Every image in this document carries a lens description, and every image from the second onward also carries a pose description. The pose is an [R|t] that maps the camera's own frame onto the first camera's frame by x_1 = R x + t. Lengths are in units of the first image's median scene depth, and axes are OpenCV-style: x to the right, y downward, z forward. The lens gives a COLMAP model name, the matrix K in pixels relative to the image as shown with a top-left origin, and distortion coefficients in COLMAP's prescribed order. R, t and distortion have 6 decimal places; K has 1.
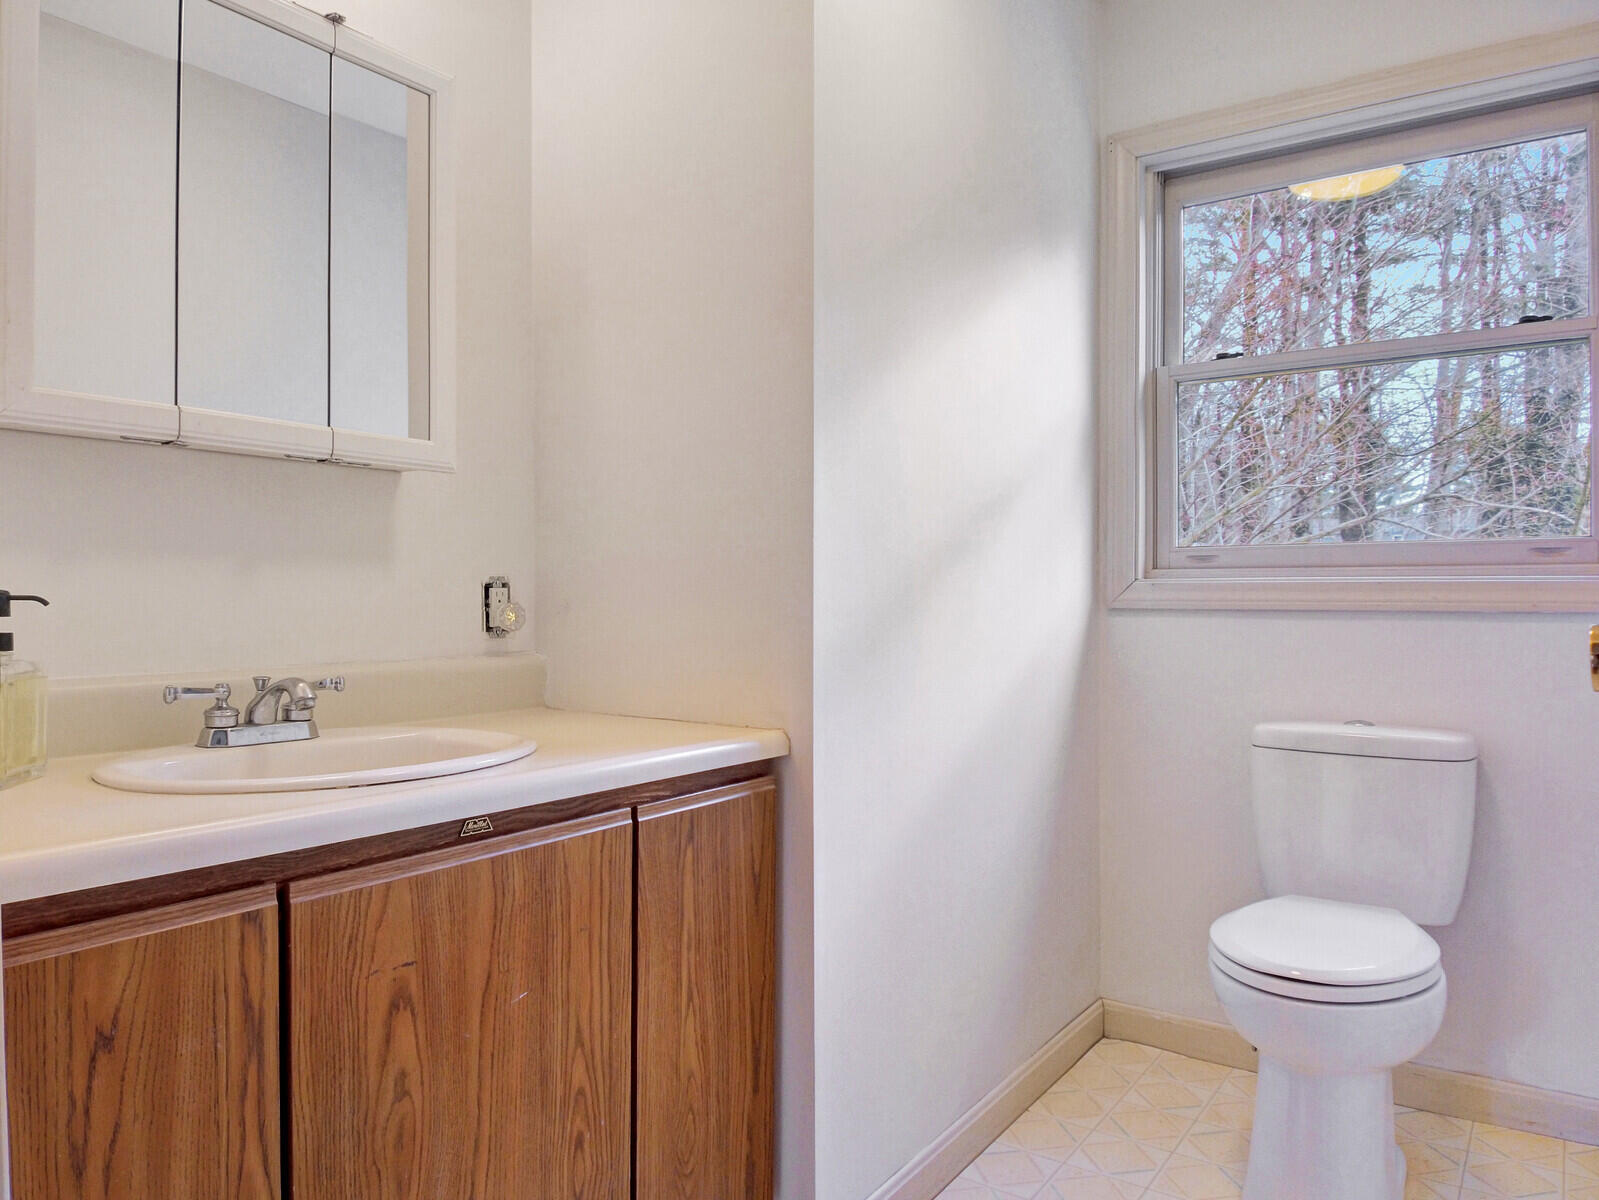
lens RADIAL K [[1143.3, 0, 799.5], [0, 1143.3, 600.0], [0, 0, 1]] dist [0.051412, -0.095262]
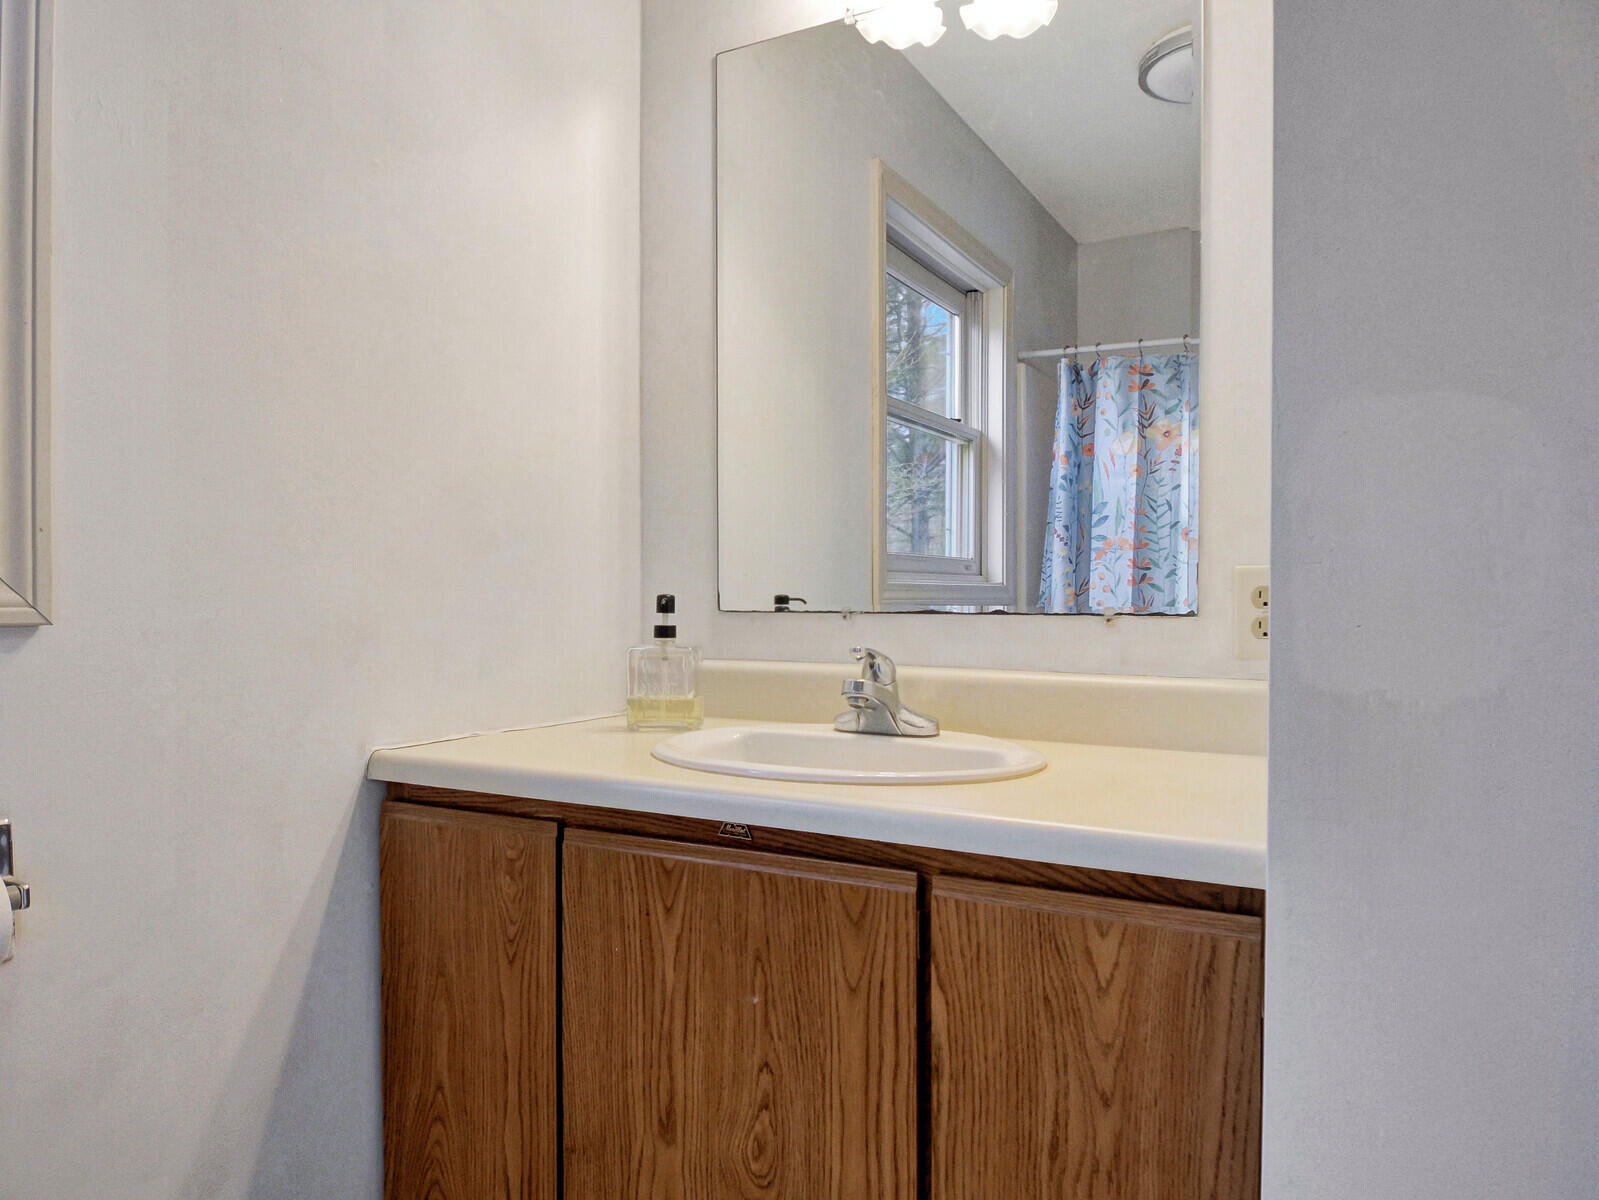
lens RADIAL K [[1143.3, 0, 799.5], [0, 1143.3, 600.0], [0, 0, 1]] dist [0.051412, -0.095262]
pose [[0.104261, 0.003232, -0.994545, 0.624002], [-0.009504, 0.999952, 0.002253, -0.003199], [0.994505, 0.009217, 0.104287, 0.858302]]
